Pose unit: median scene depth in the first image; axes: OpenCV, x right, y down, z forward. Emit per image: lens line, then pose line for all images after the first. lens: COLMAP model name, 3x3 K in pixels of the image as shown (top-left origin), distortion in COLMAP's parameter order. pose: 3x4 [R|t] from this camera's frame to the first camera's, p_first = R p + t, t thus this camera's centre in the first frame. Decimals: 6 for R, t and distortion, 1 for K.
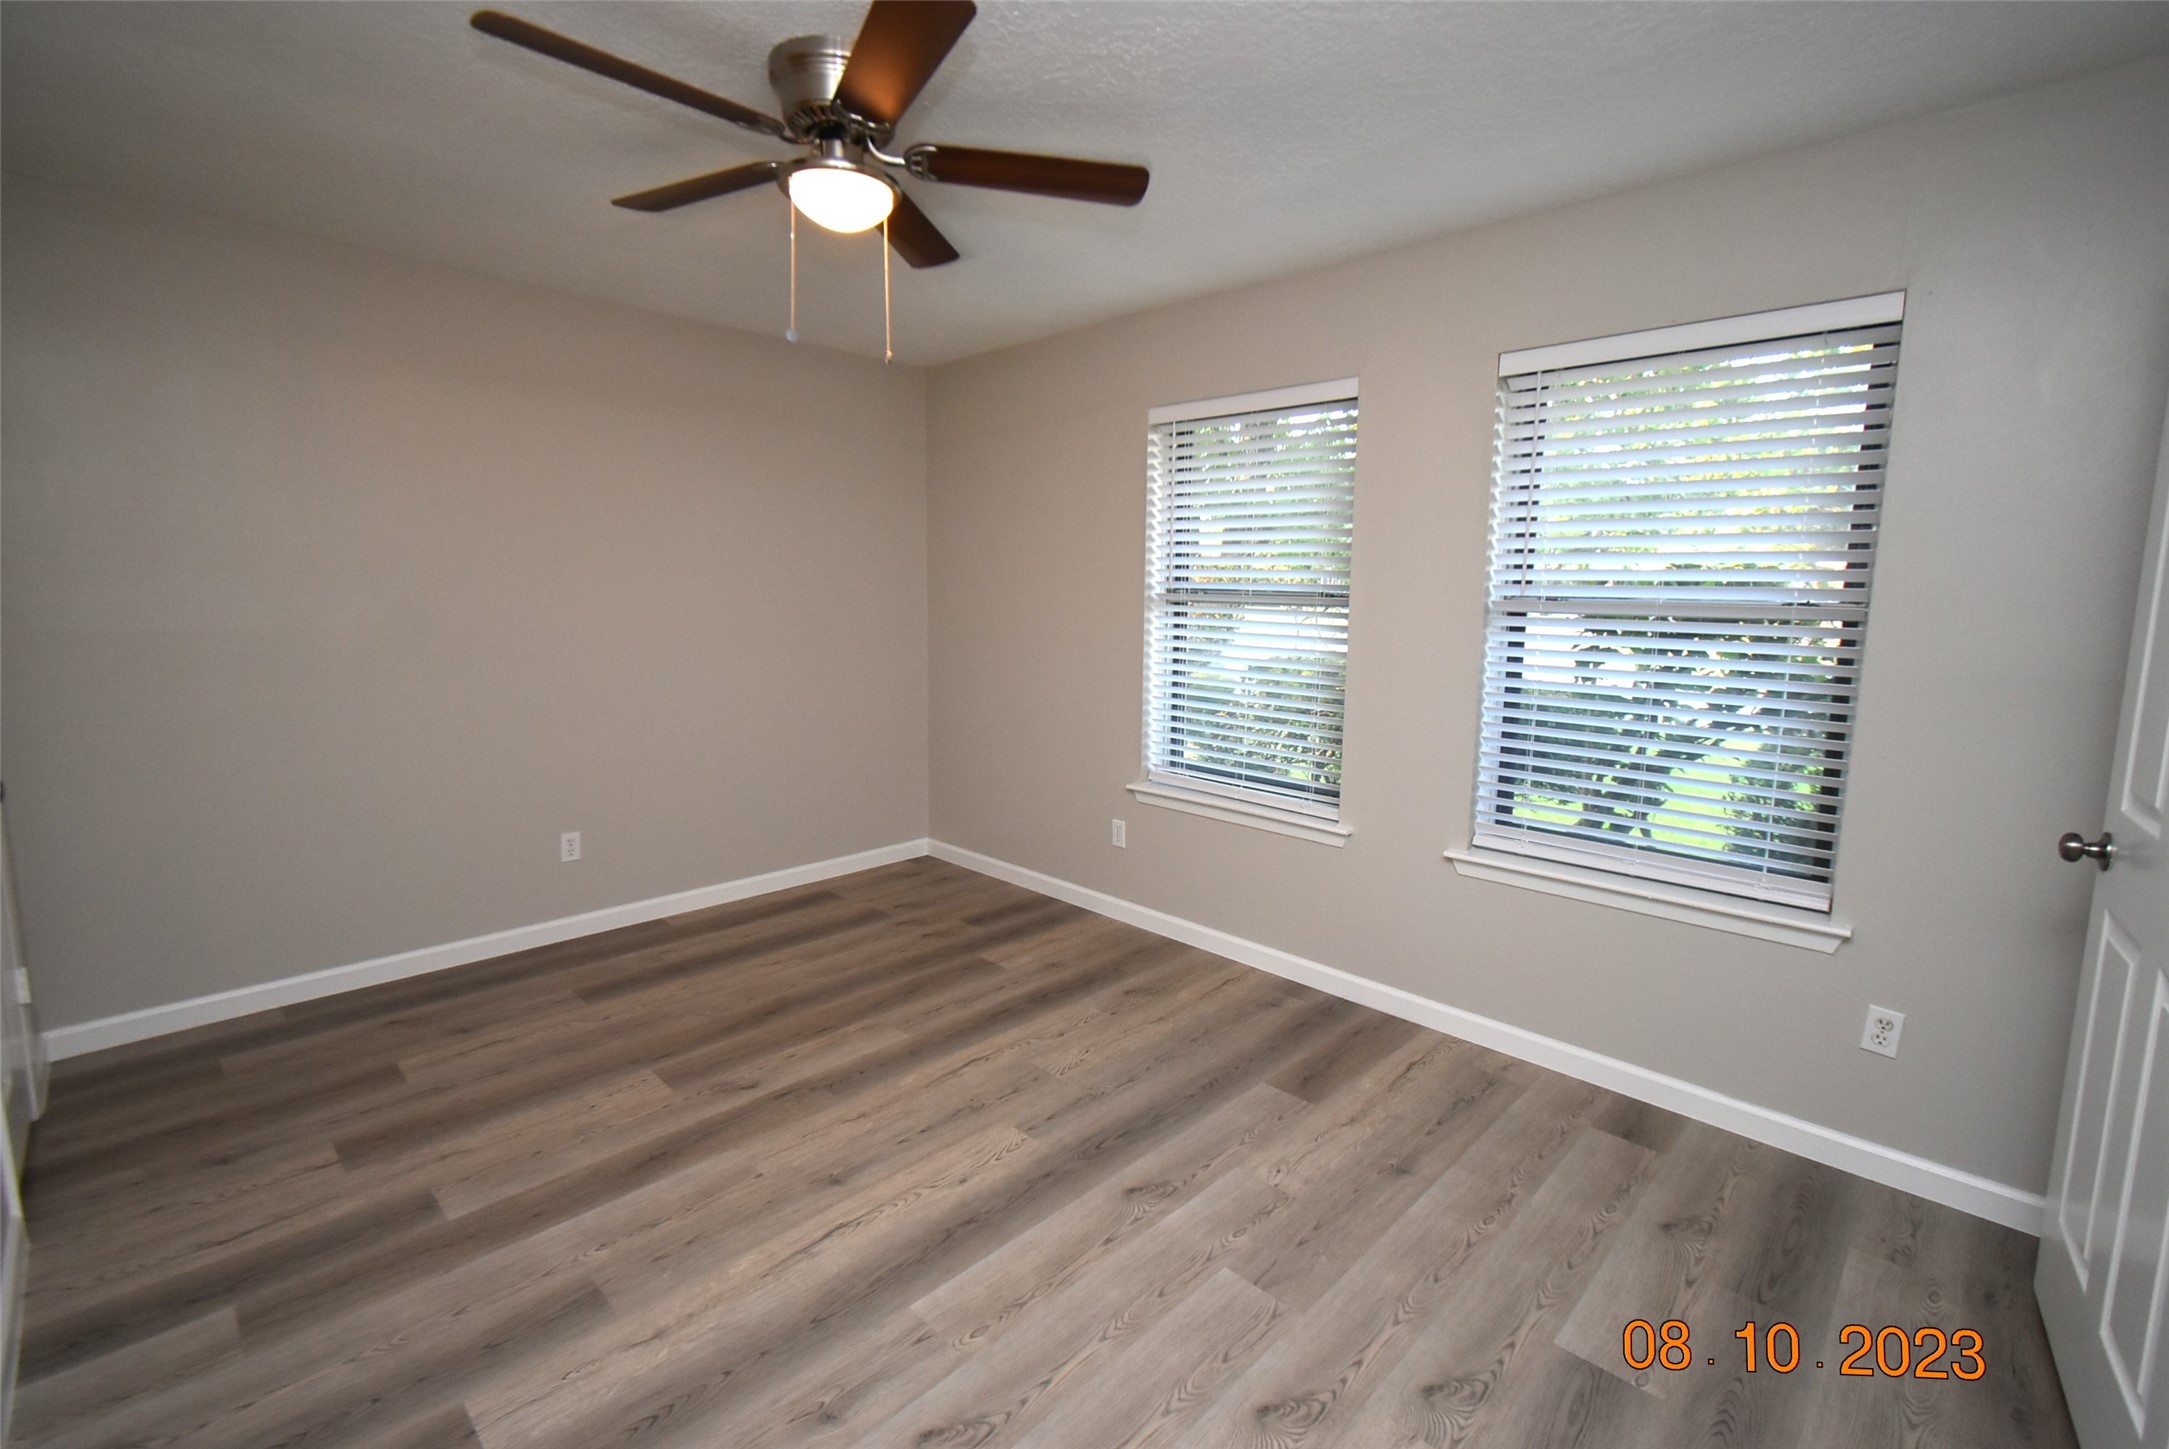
lens RADIAL K [[946.6, 0, 1076.5], [0, 946.6, 703.3], [0, 0, 1]] dist [0.001478, -0.000400]
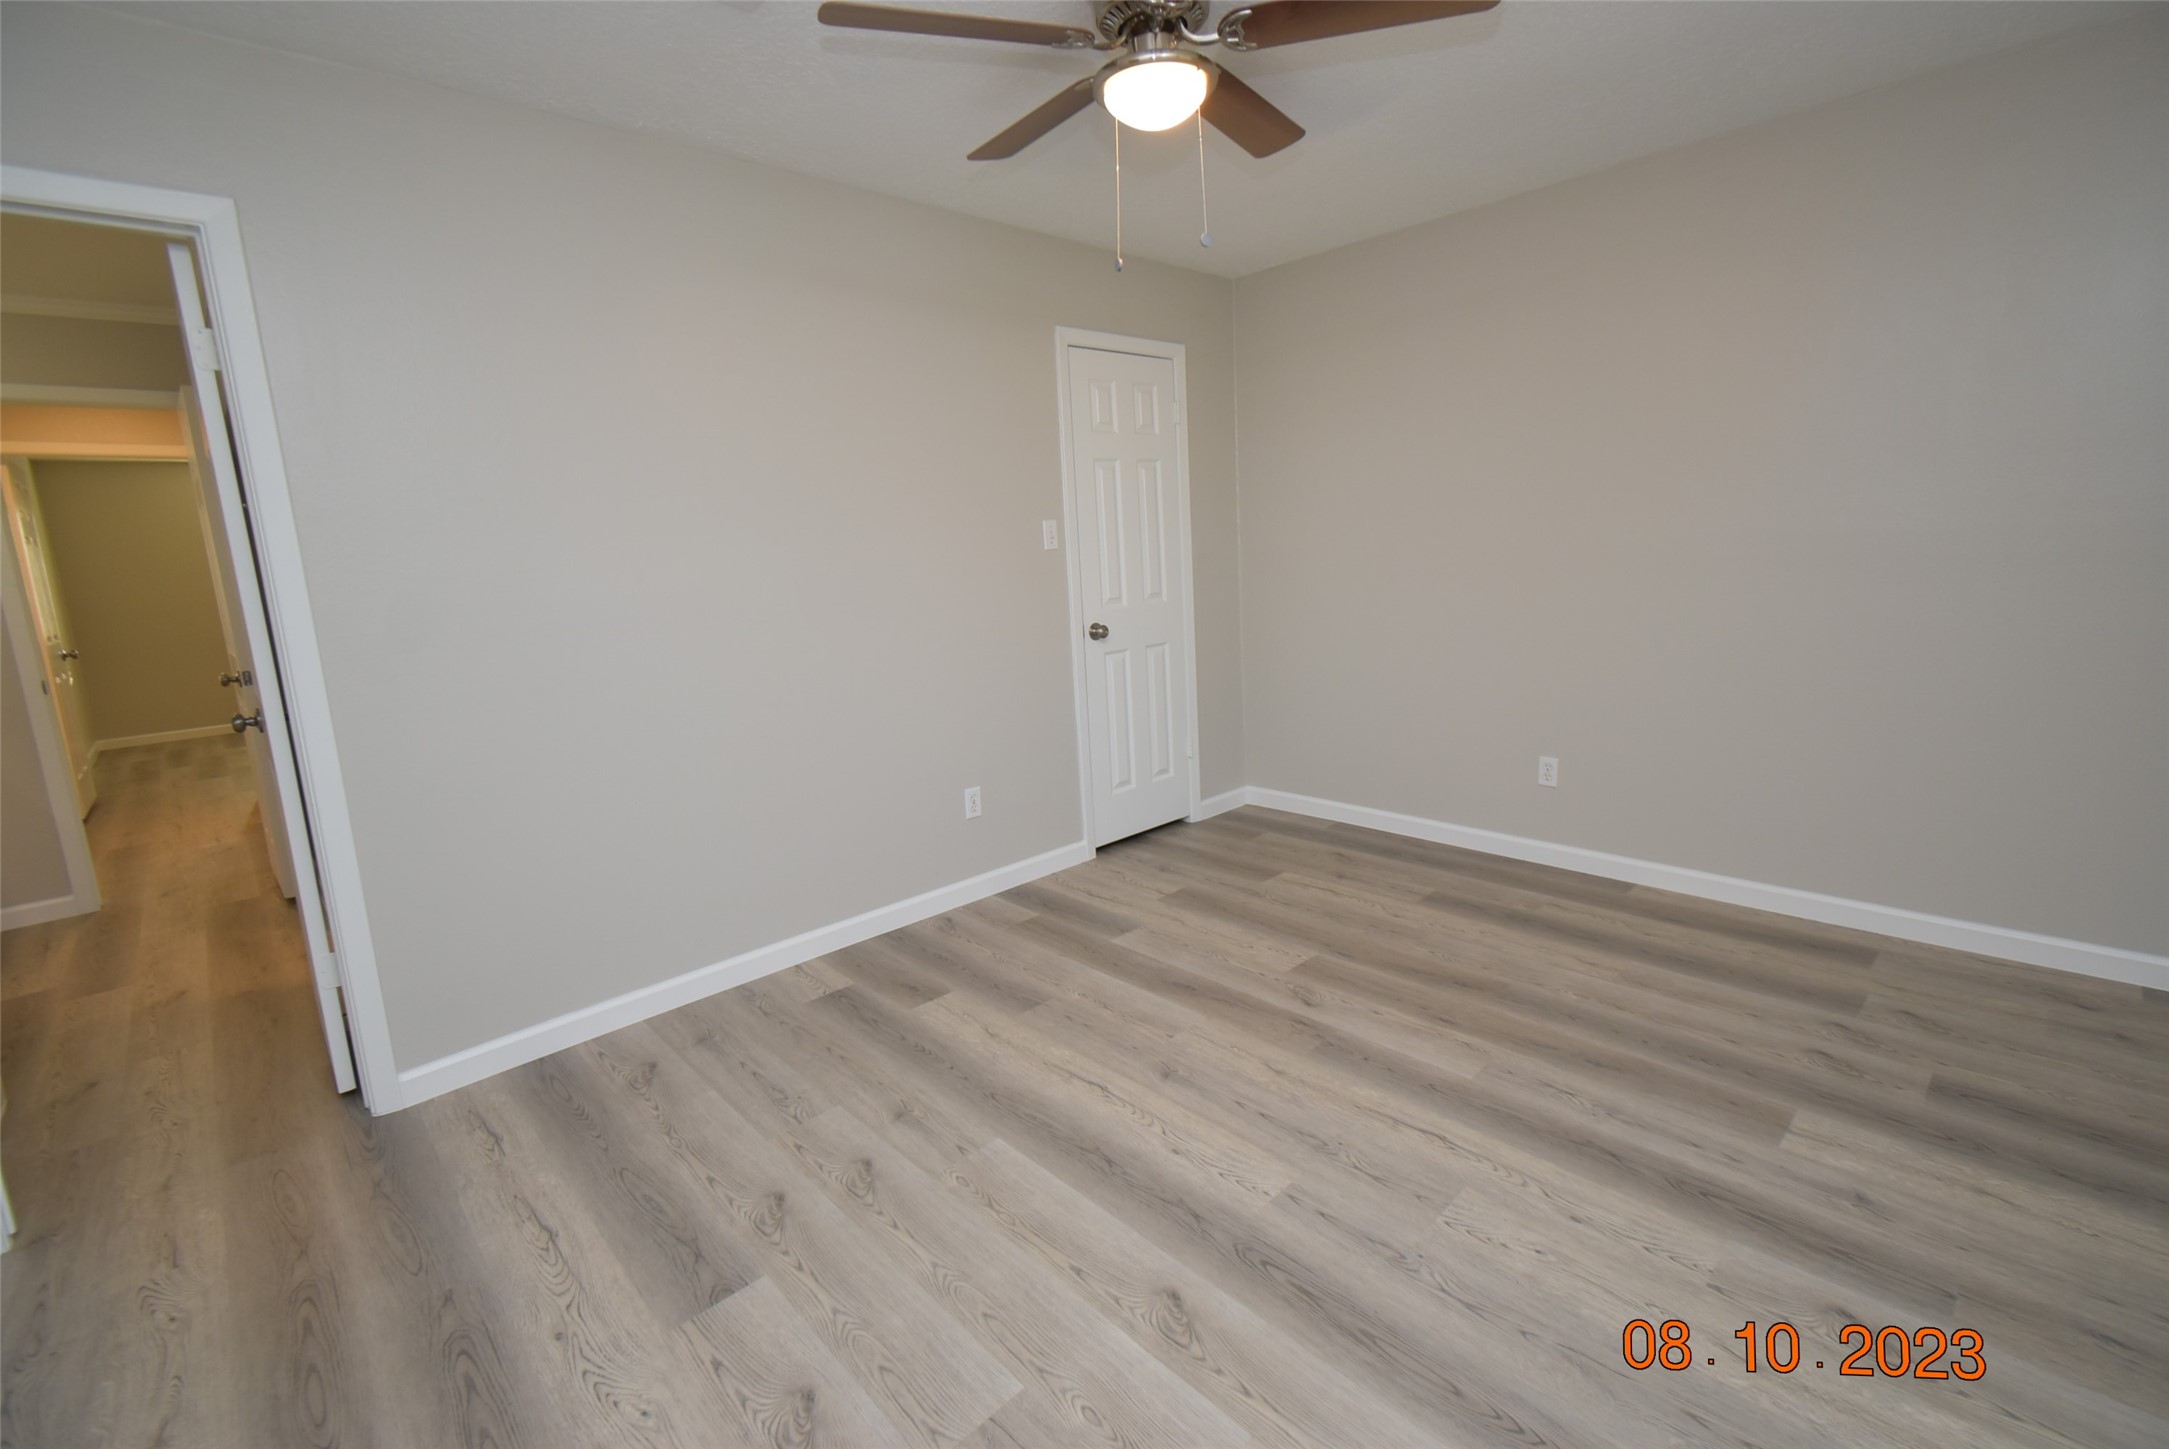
lens RADIAL K [[946.6, 0, 1076.5], [0, 946.6, 703.3], [0, 0, 1]] dist [0.001478, -0.000400]
pose [[-0.045729, 0.157275, -0.986496, 0.616909], [-0.072908, 0.984370, 0.160315, -0.053565], [0.996290, 0.079254, -0.033547, 0.770503]]
